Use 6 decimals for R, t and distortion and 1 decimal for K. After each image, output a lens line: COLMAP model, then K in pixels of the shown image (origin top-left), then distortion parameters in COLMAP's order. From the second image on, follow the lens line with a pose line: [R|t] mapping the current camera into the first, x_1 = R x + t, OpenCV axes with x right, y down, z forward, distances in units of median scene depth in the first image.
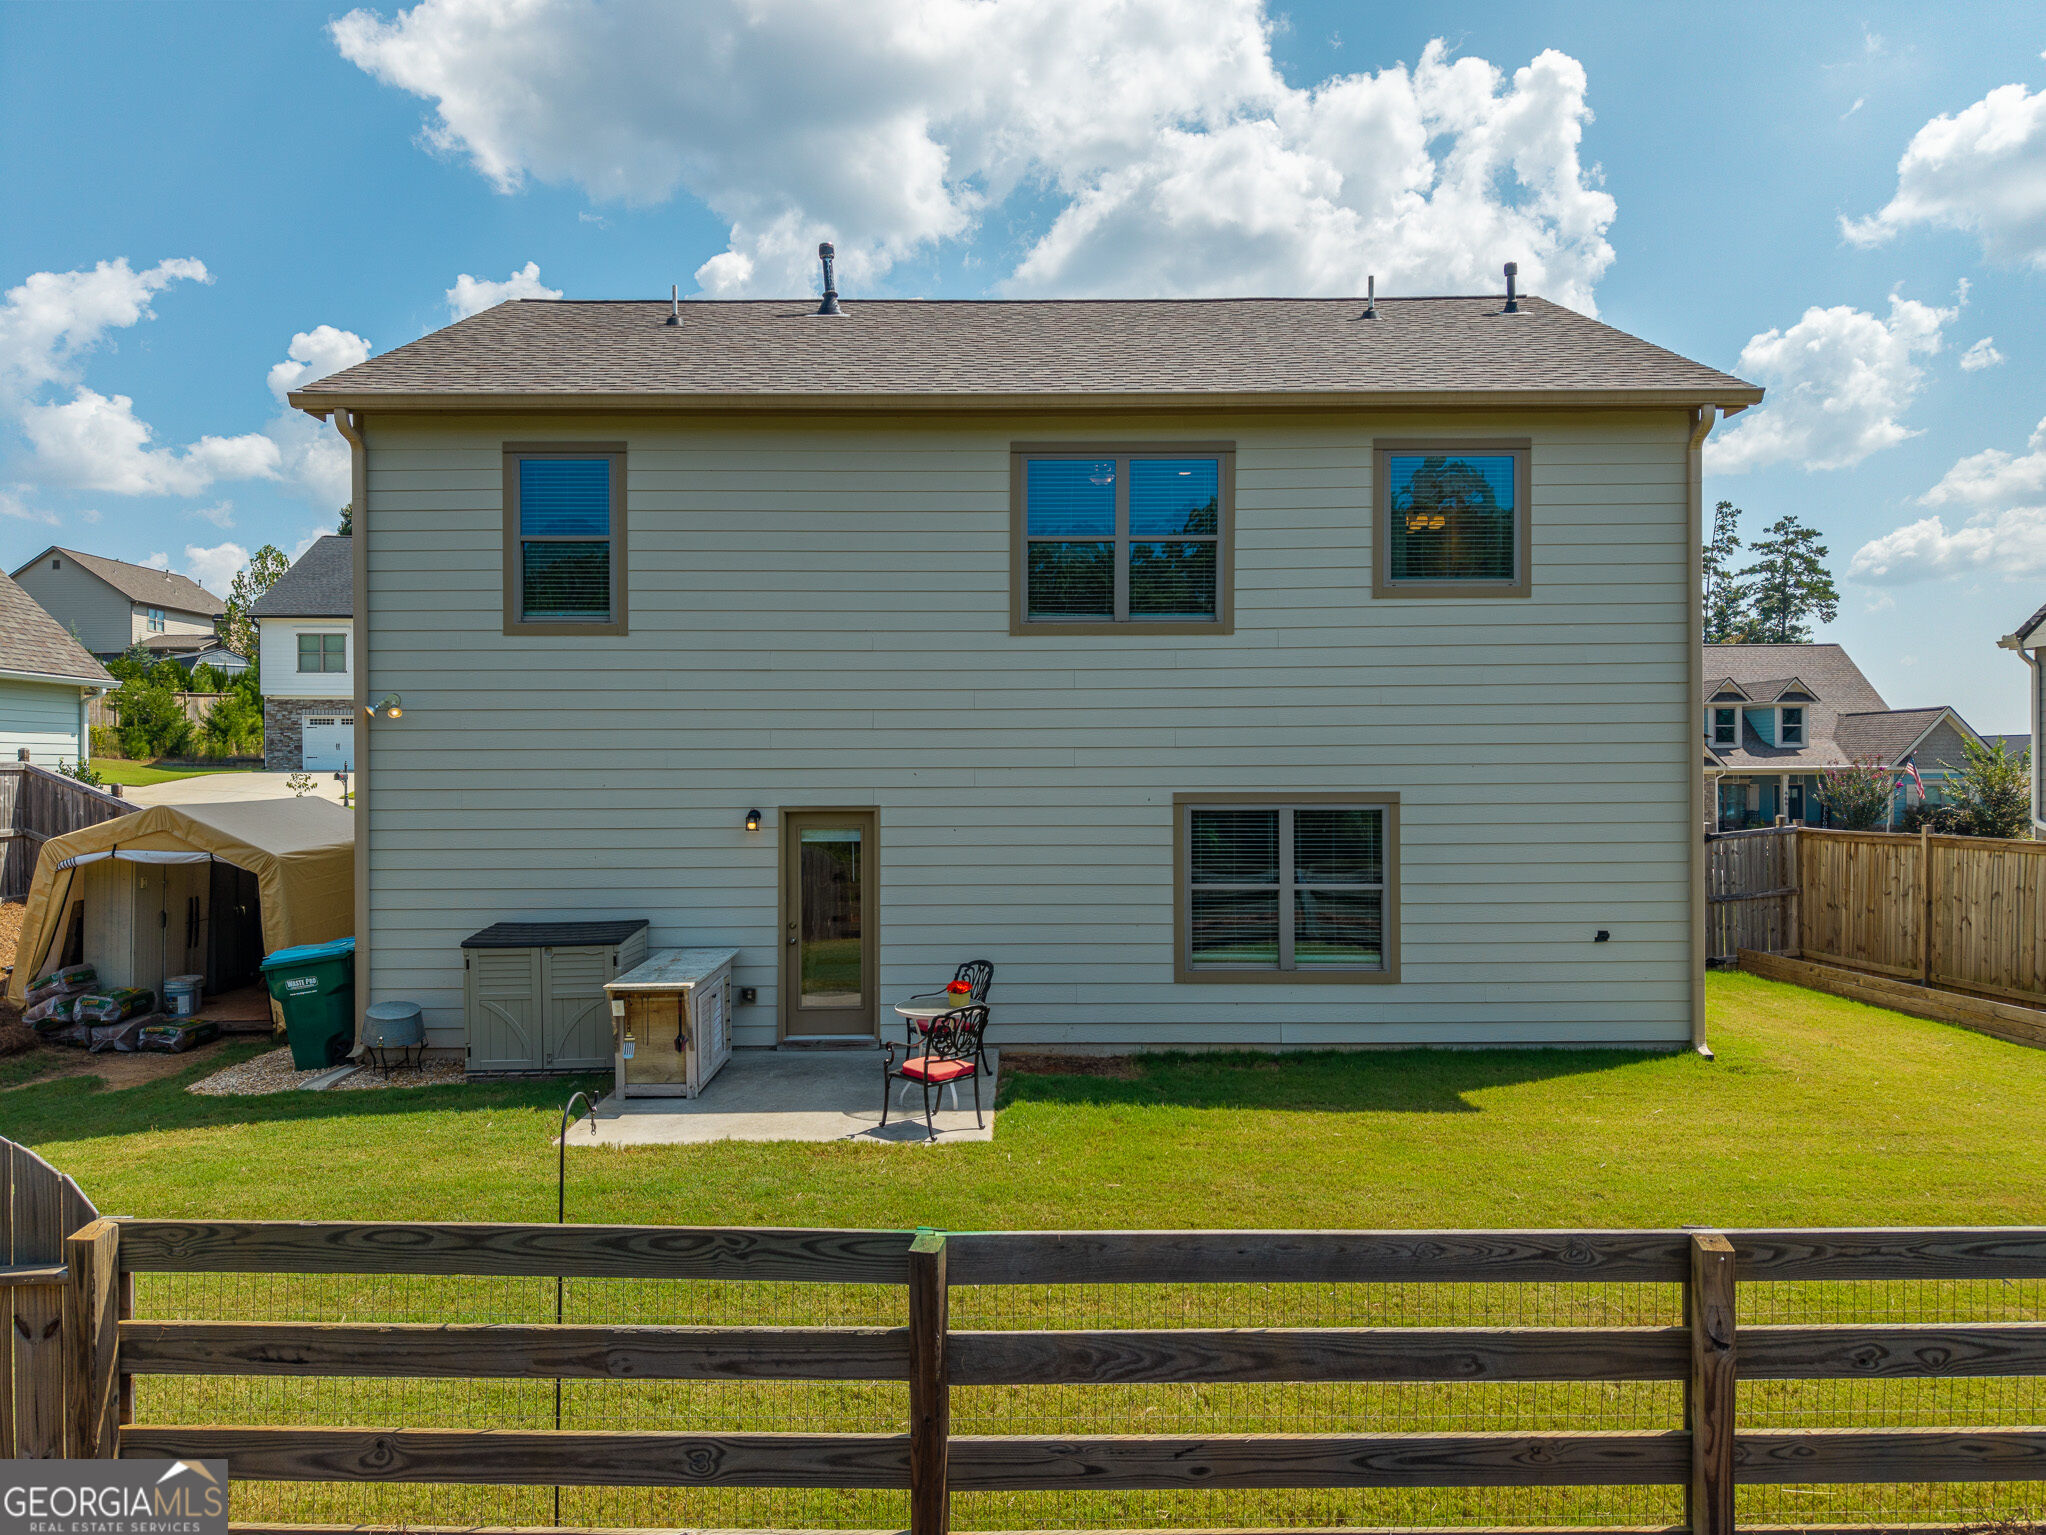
lens RADIAL K [[1360.0, 0, 1008.4], [0, 1360.0, 785.1], [0, 0, 1]] dist [0.000996, -0.008222]
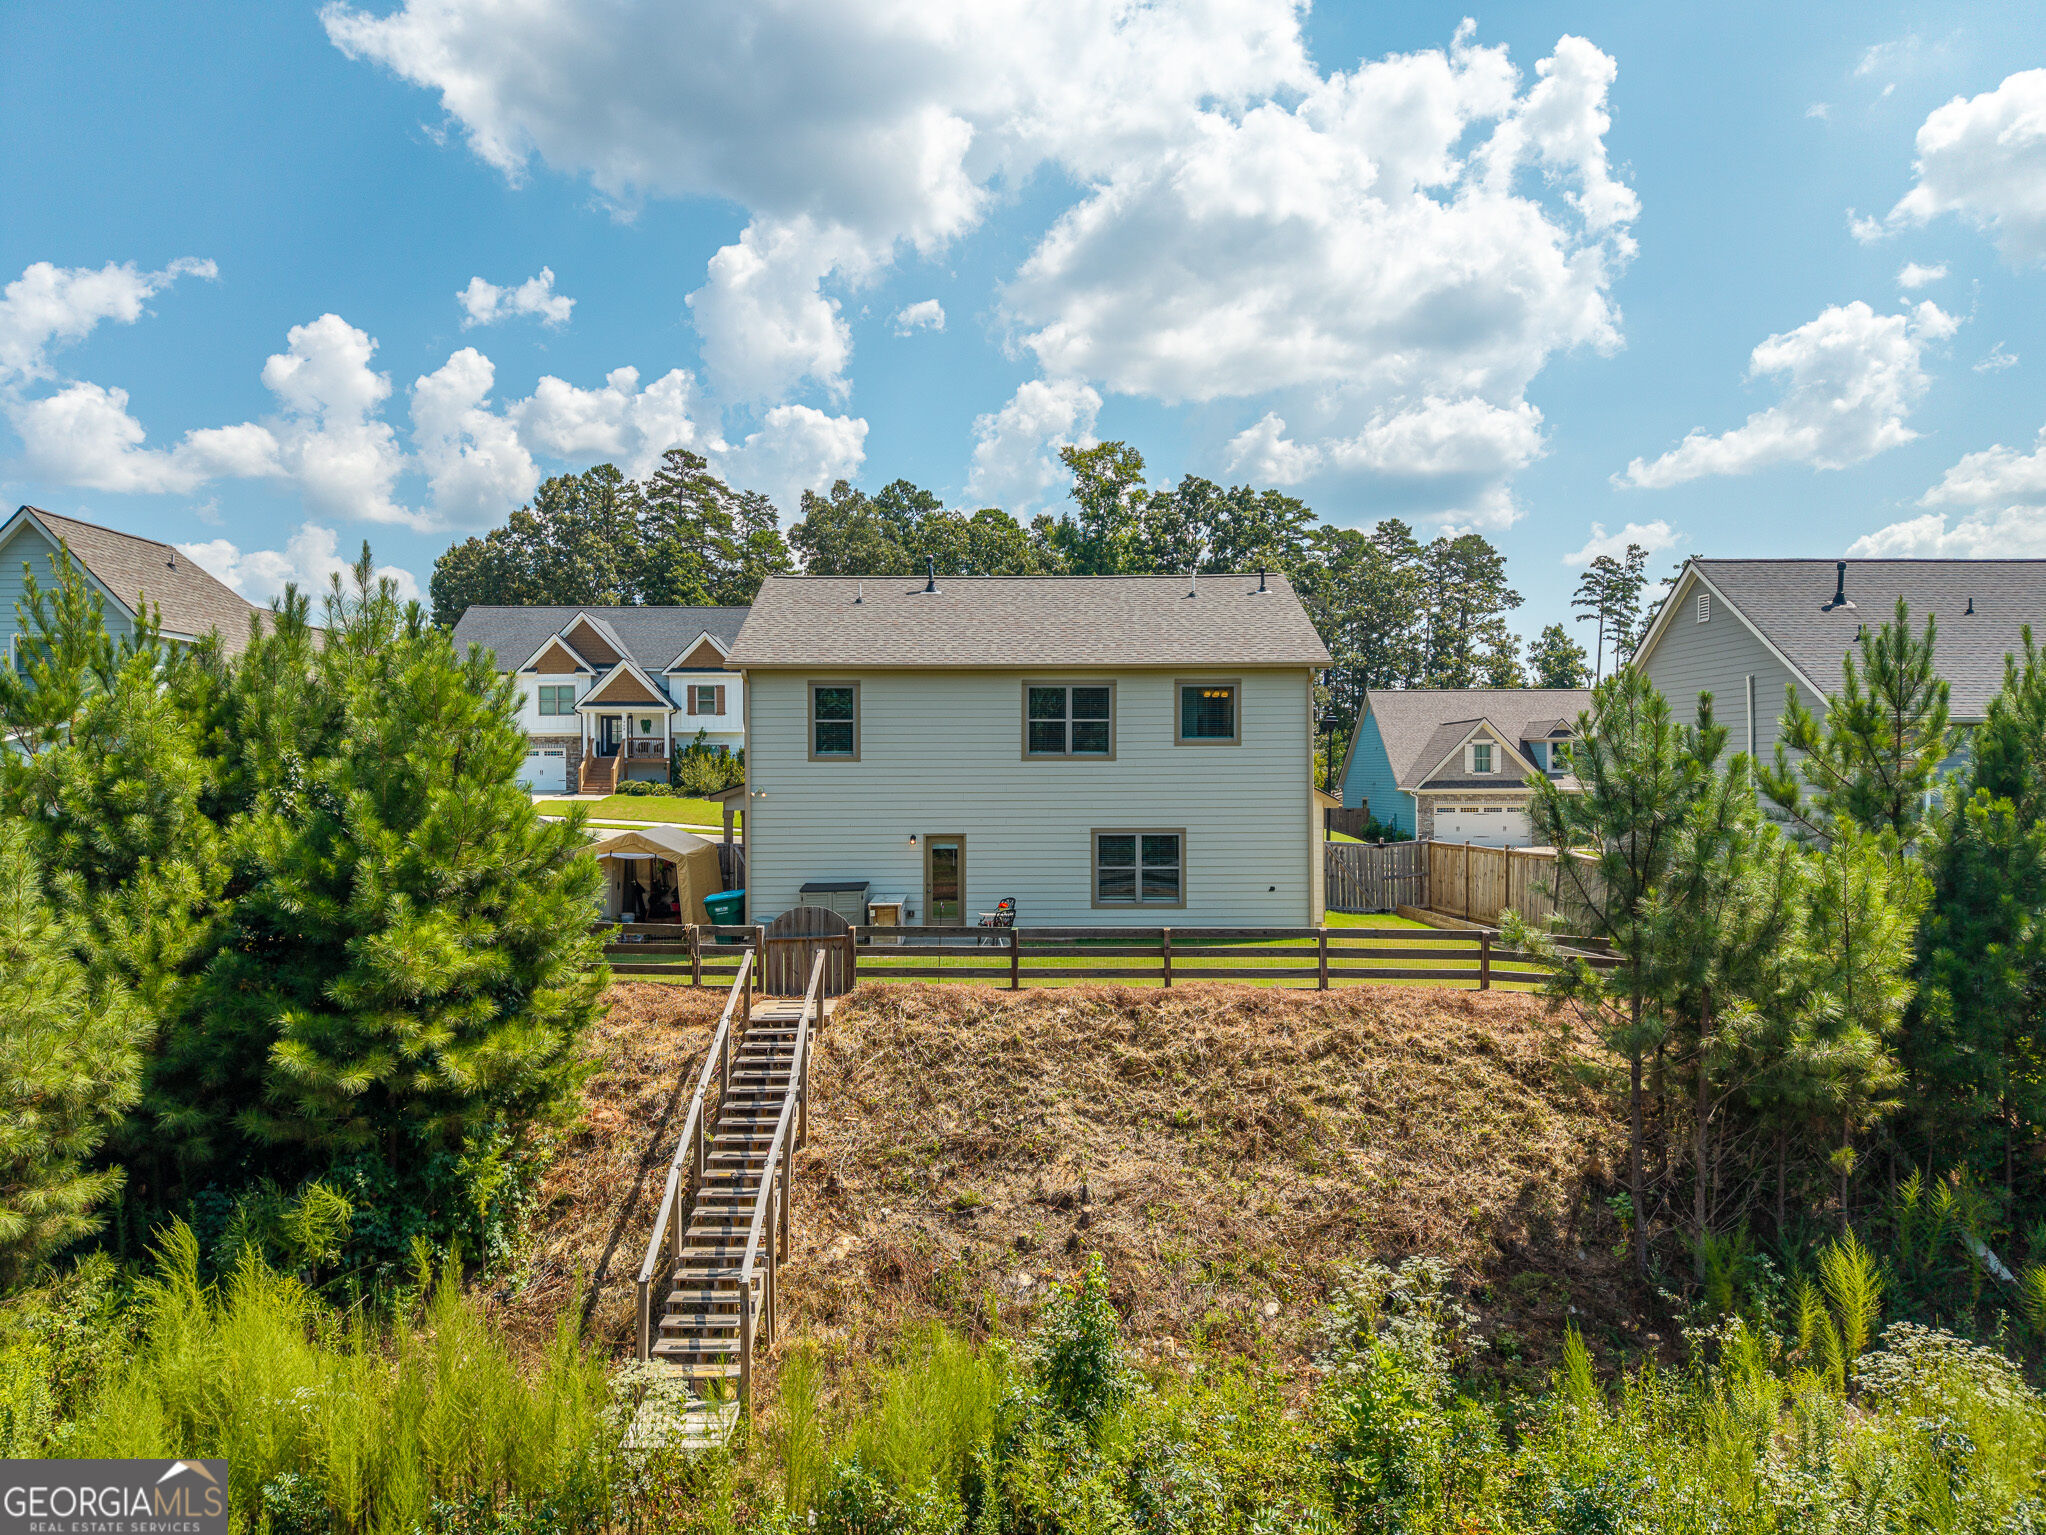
lens RADIAL K [[1360.0, 0, 1022.6], [0, 1360.0, 766.1], [0, 0, 1]] dist [0.000996, -0.008222]
pose [[0.999961, 0.001153, 0.008727, -0.017019], [-0.001059, 0.999941, -0.010807, -0.076369], [-0.008739, 0.010798, 0.999904, -1.353195]]
